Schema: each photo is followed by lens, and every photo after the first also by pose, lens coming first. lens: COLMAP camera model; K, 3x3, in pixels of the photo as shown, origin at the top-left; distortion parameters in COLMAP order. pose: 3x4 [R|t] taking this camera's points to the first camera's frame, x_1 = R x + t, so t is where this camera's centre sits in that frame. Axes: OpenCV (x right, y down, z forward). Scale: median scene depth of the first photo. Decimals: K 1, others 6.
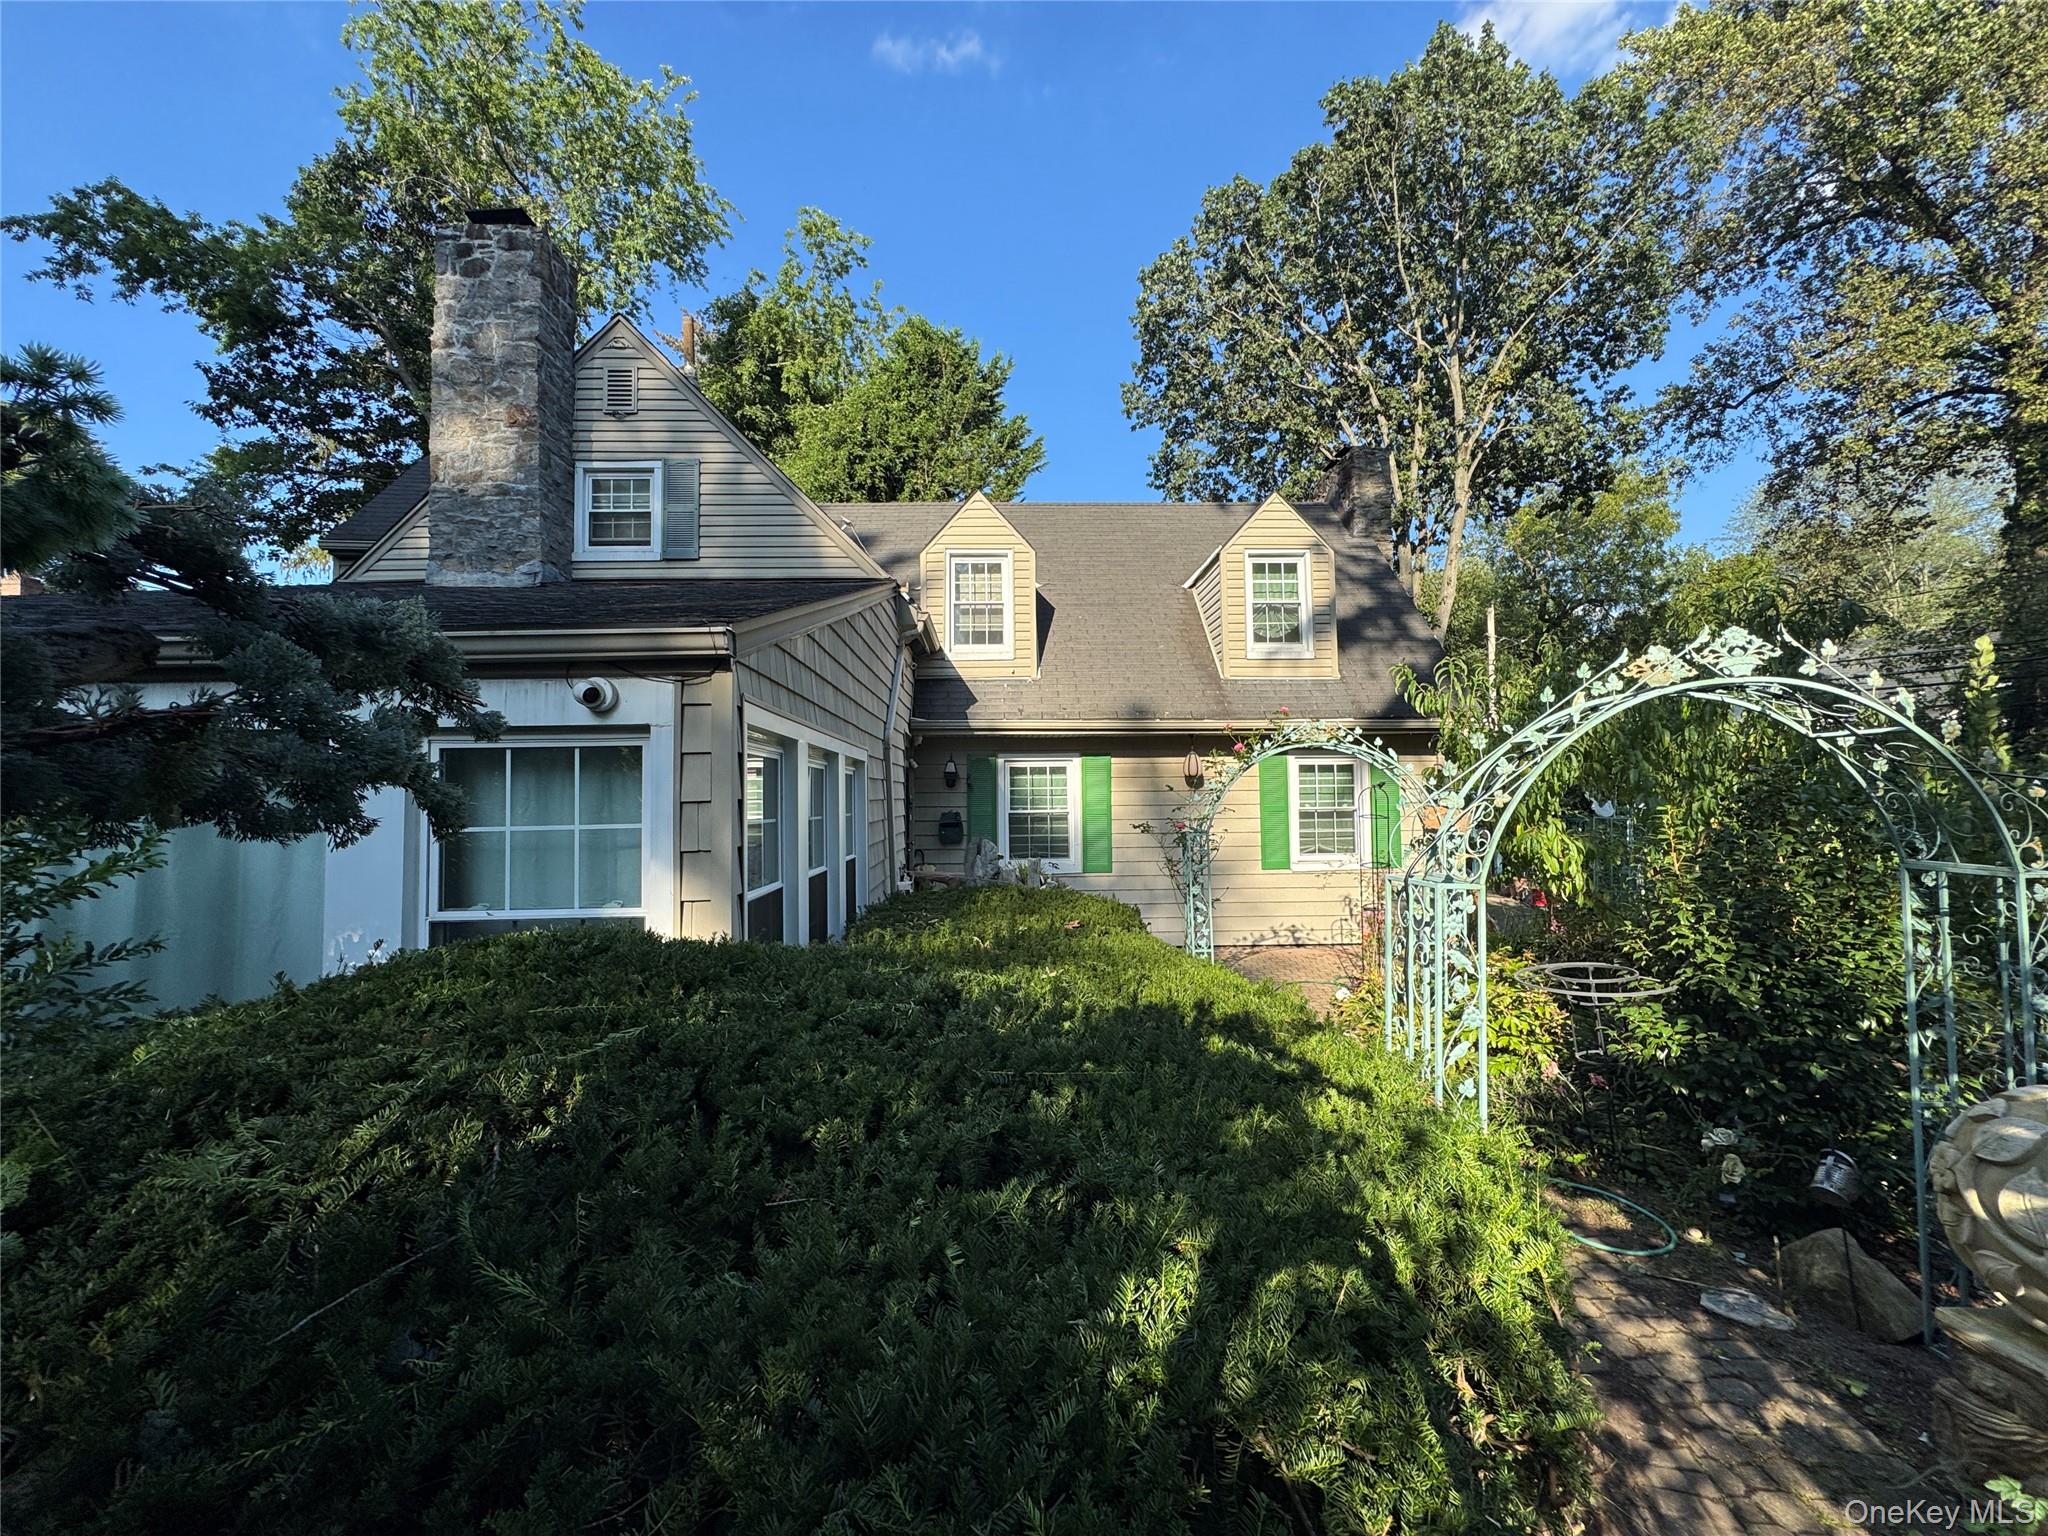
lens RADIAL K [[813.6, 0, 1016.8], [0, 813.6, 775.5], [0, 0, 1]] dist [-0.003708, 0.000462]
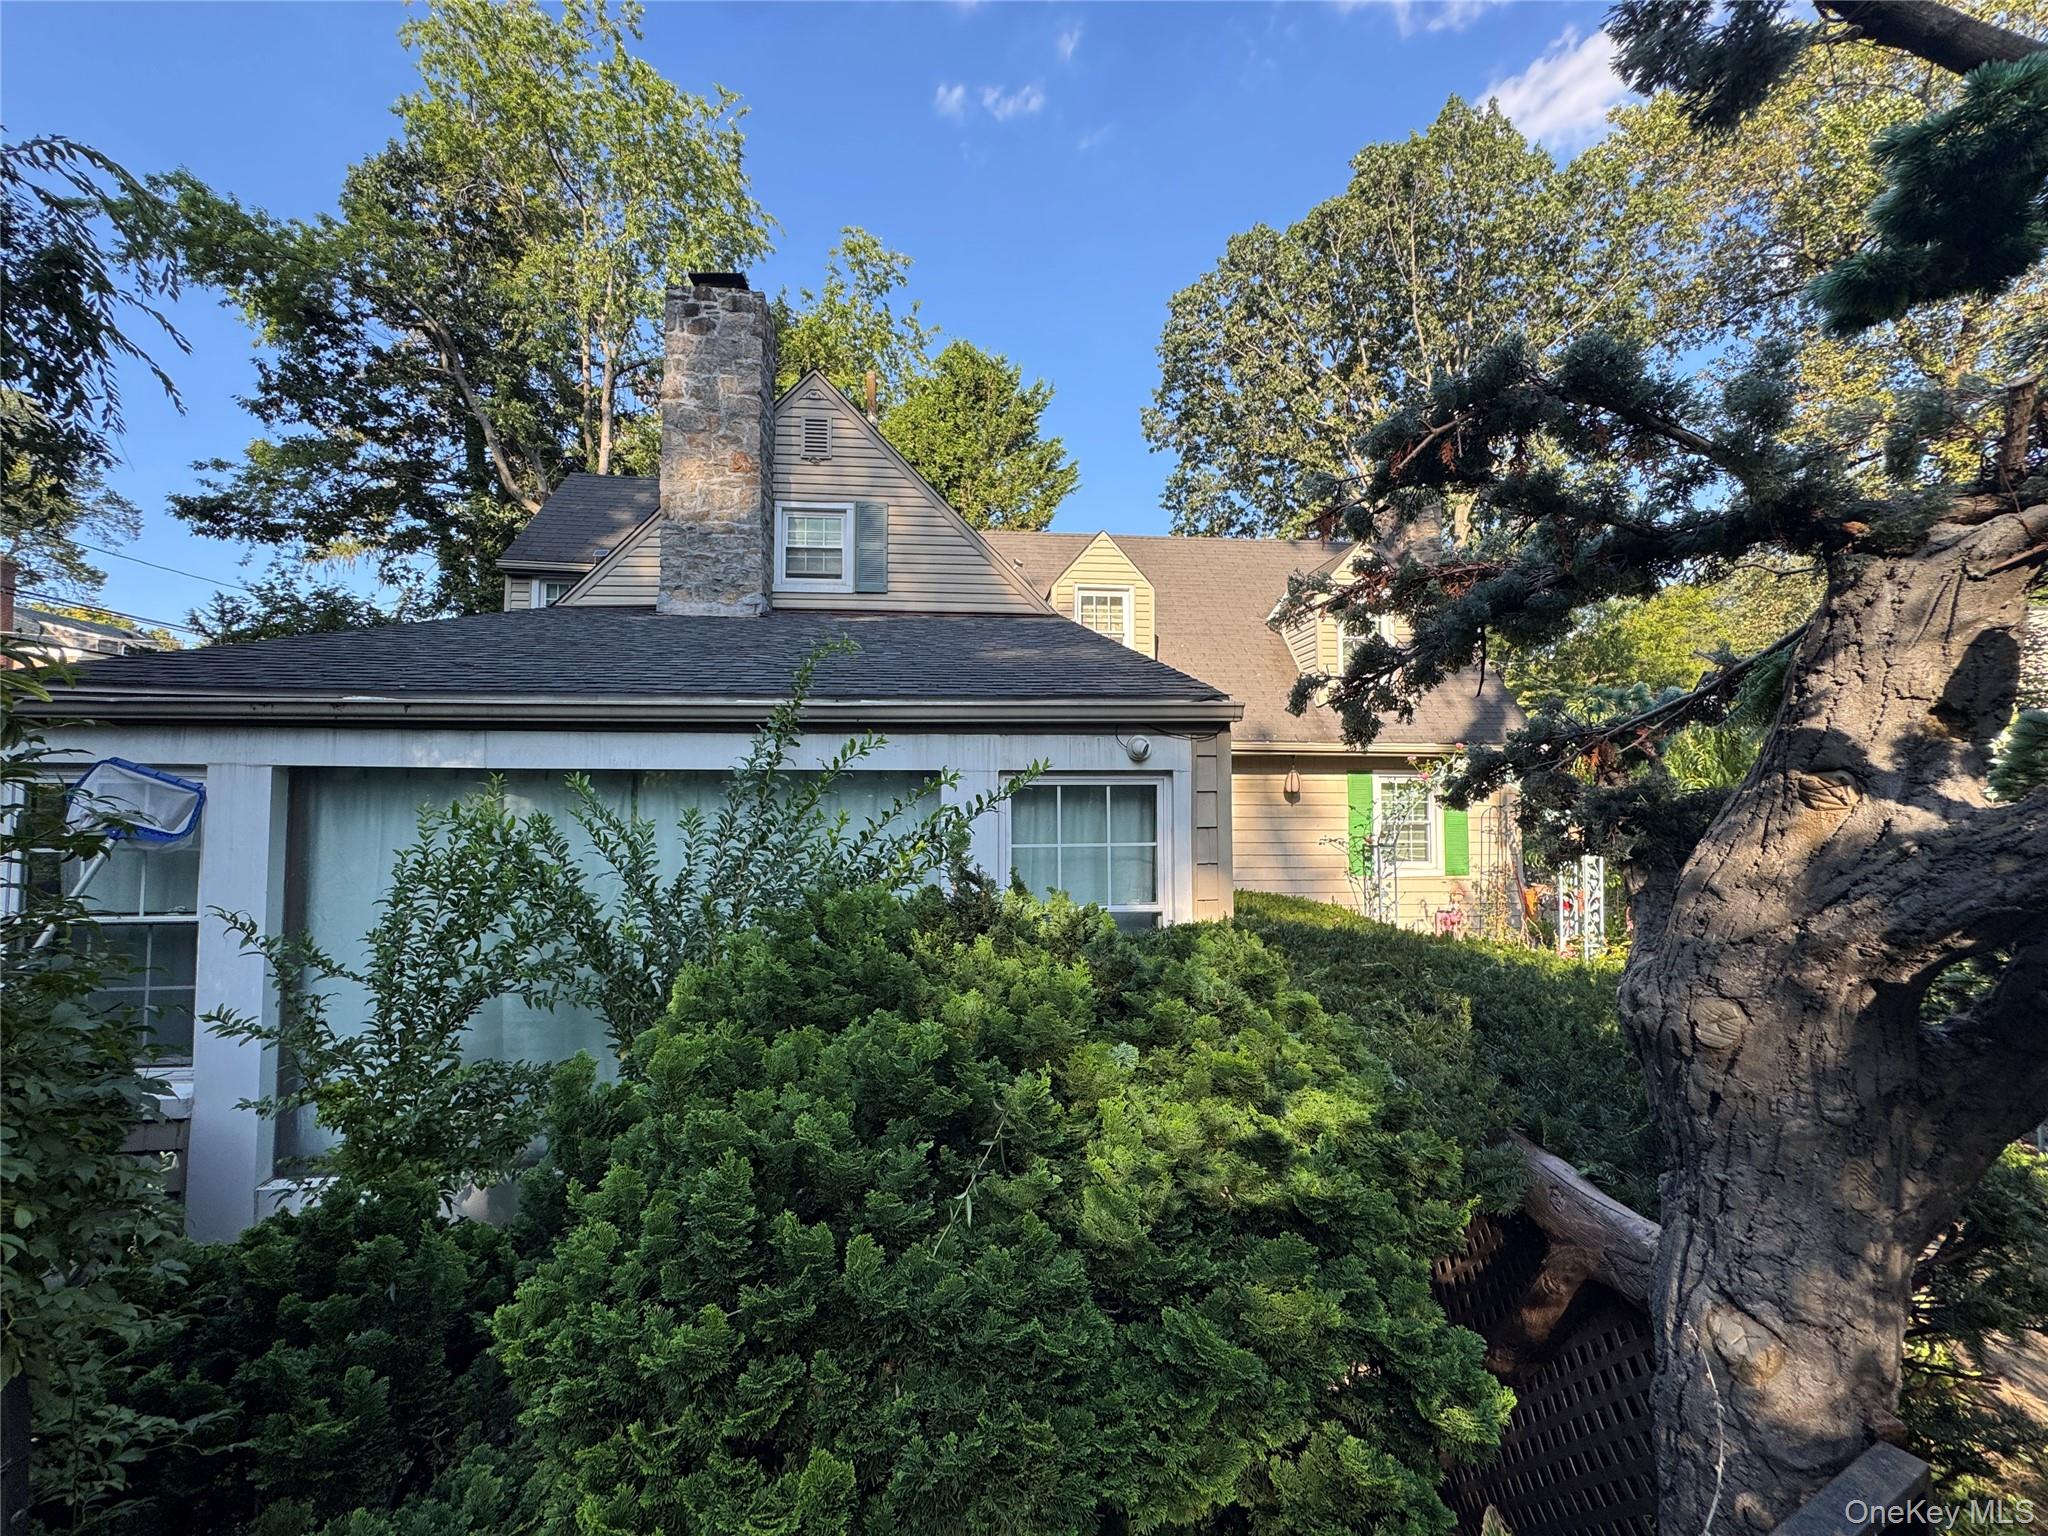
lens RADIAL K [[813.6, 0, 1032.3], [0, 813.6, 773.5], [0, 0, 1]] dist [-0.003708, 0.000462]
pose [[0.998016, 0.013905, 0.061405, -0.095097], [-0.013487, 0.999883, -0.007221, -0.005393], [-0.061498, 0.006378, 0.998087, -0.042923]]
